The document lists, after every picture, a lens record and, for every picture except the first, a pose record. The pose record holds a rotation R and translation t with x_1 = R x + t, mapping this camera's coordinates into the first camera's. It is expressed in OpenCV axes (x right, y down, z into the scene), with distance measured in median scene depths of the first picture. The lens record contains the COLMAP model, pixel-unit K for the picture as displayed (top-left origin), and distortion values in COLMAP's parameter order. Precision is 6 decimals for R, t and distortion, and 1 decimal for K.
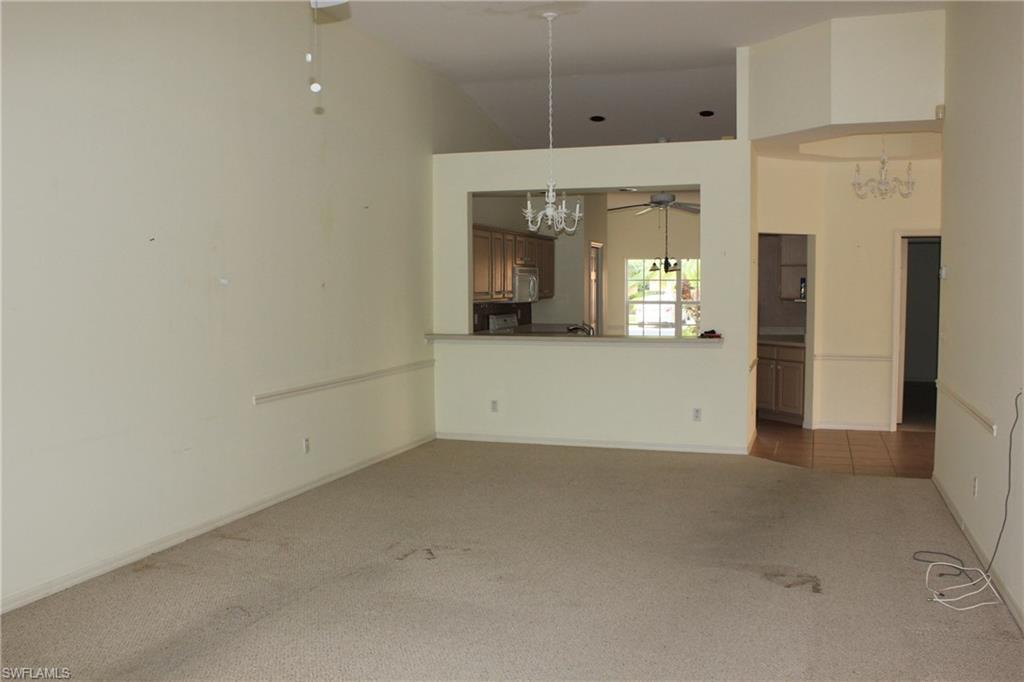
lens RADIAL K [[858.2, 0, 512.0], [0, 858.2, 341.0], [0, 0, 1]] dist [-0.187757, 0.161882]
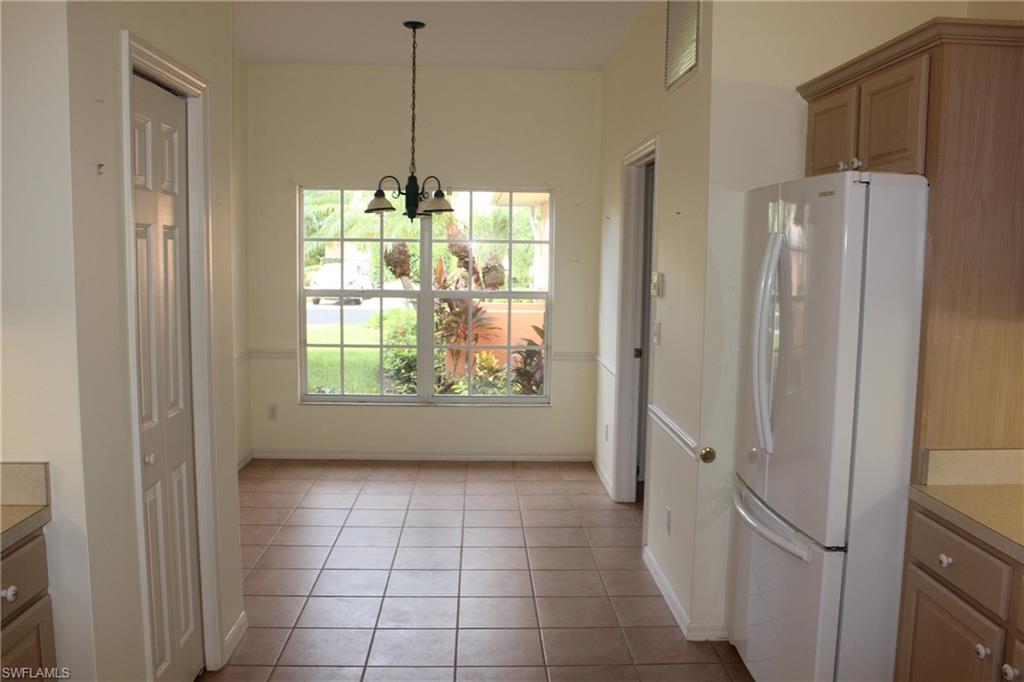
lens RADIAL K [[858.2, 0, 512.0], [0, 858.2, 341.0], [0, 0, 1]] dist [-0.187757, 0.161882]
pose [[0.928266, -0.027379, 0.370908, 0.077261], [0.012458, 0.999016, 0.042564, -0.039155], [-0.371708, -0.034890, 0.927694, 0.588234]]
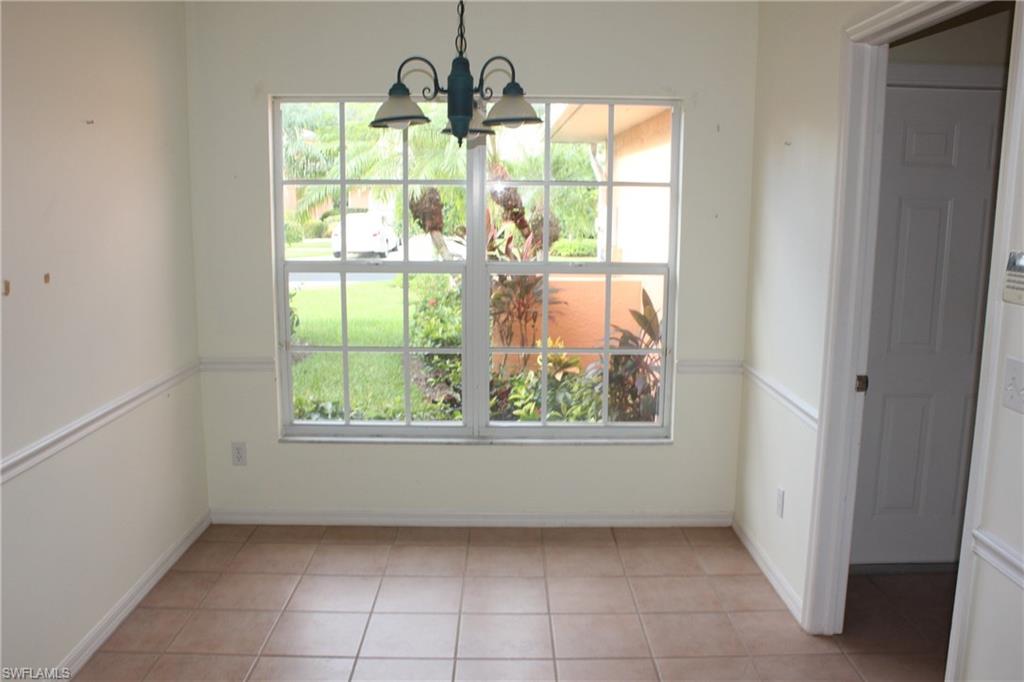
lens RADIAL K [[858.2, 0, 512.0], [0, 858.2, 341.0], [0, 0, 1]] dist [-0.187757, 0.161882]
pose [[0.939538, -0.050463, 0.338706, 0.113015], [0.016449, 0.994592, 0.102553, -0.048969], [-0.342050, -0.090781, 0.935287, 0.736565]]
